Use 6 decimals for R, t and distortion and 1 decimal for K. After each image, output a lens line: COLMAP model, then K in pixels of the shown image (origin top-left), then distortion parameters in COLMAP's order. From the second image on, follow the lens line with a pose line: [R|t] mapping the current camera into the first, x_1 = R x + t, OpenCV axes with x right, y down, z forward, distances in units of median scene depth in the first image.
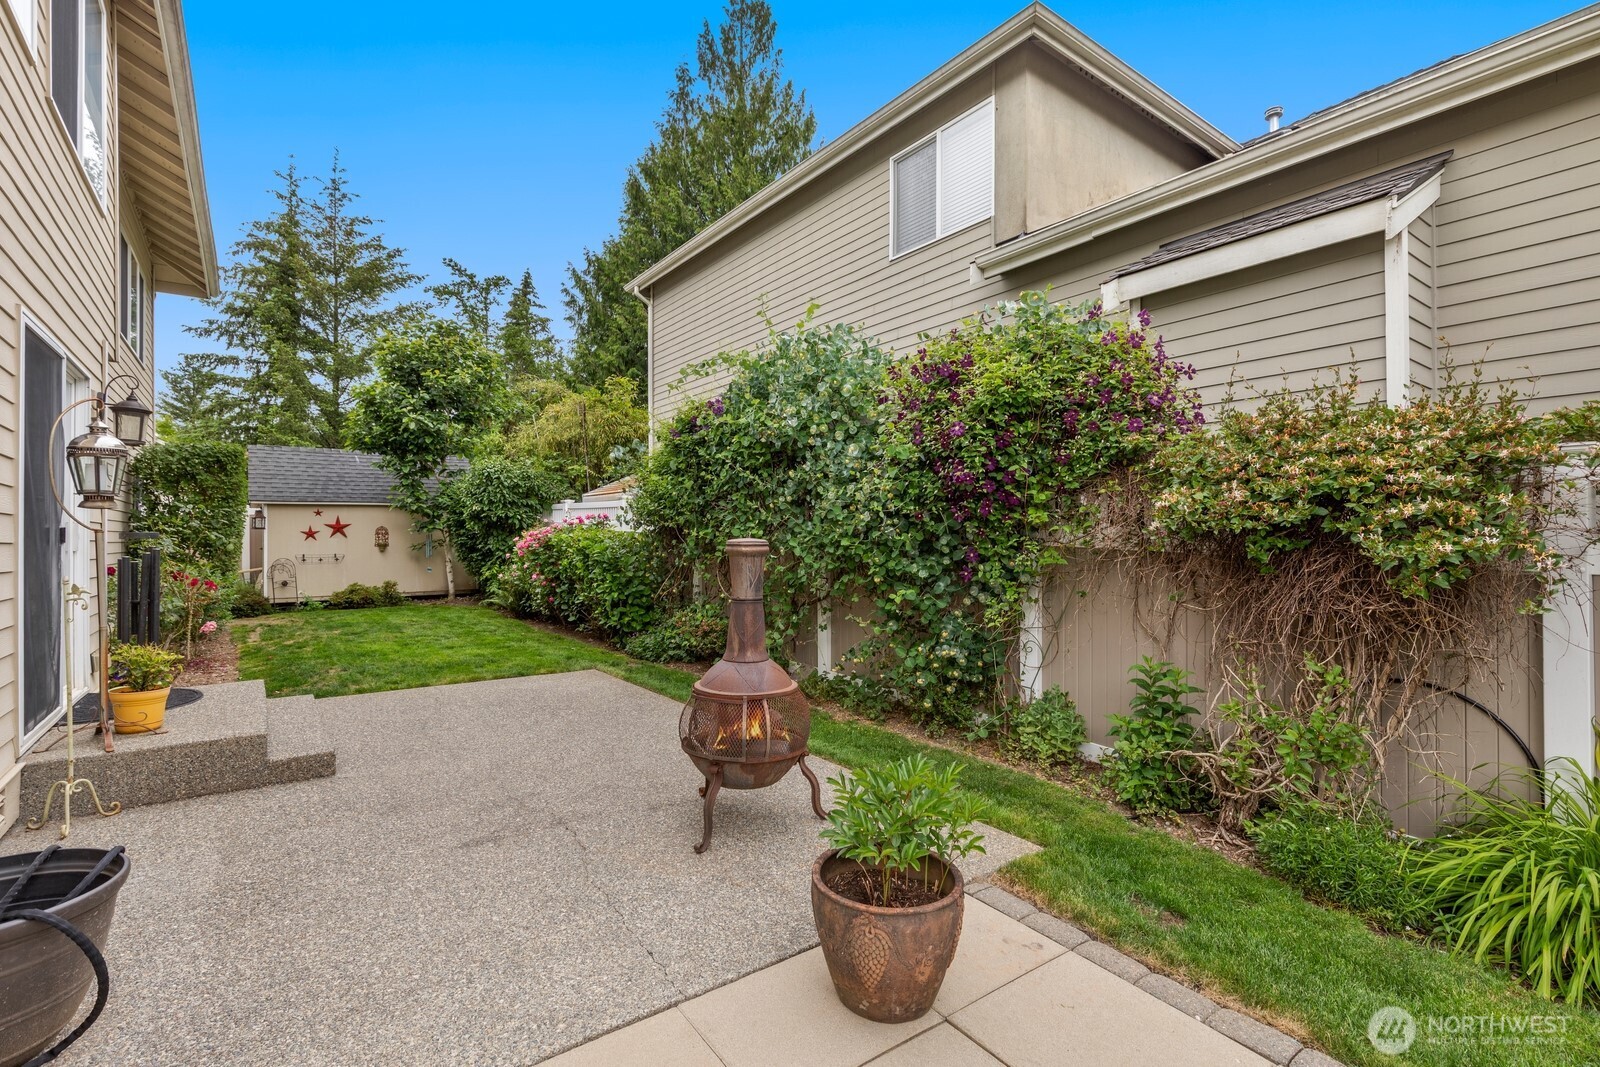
lens RADIAL K [[719.6, 0, 803.7], [0, 719.6, 531.8], [0, 0, 1]] dist [0.006545, -0.000033]
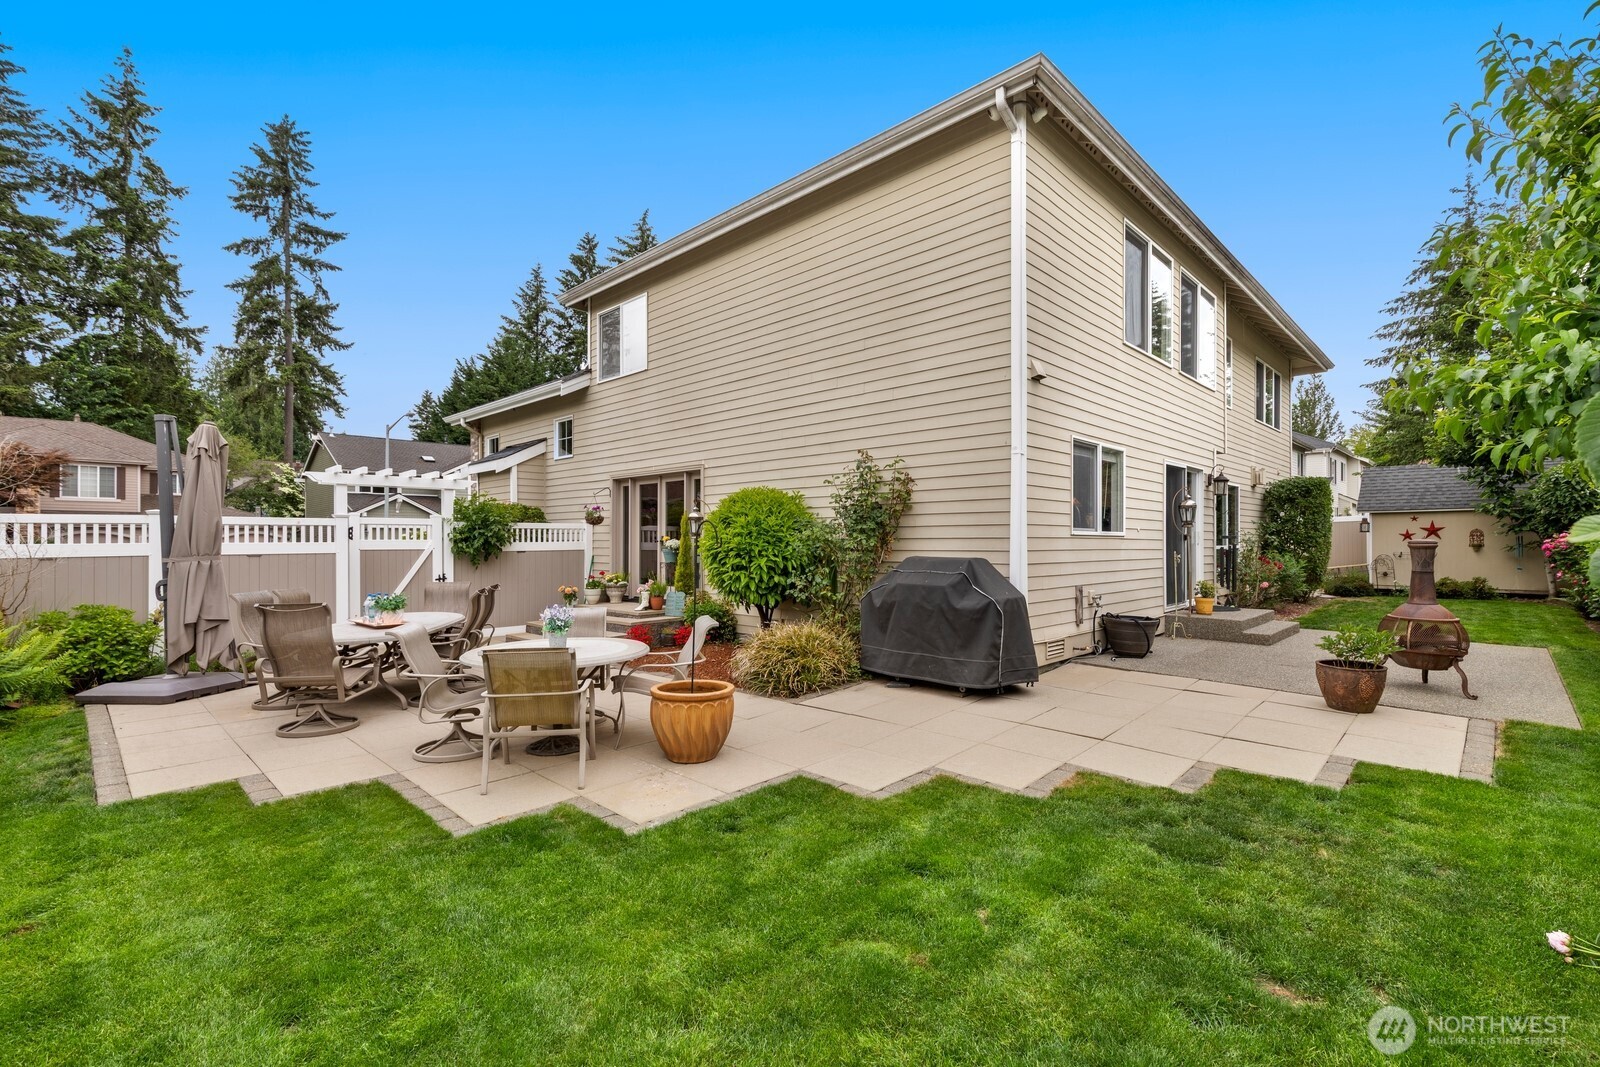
lens RADIAL K [[719.6, 0, 803.7], [0, 719.6, 531.8], [0, 0, 1]] dist [0.006545, -0.000033]
pose [[0.152904, -0.003911, -0.988233, 0.381388], [0.003903, 0.999987, -0.003354, -0.003620], [0.988233, -0.003345, 0.152917, -0.215223]]
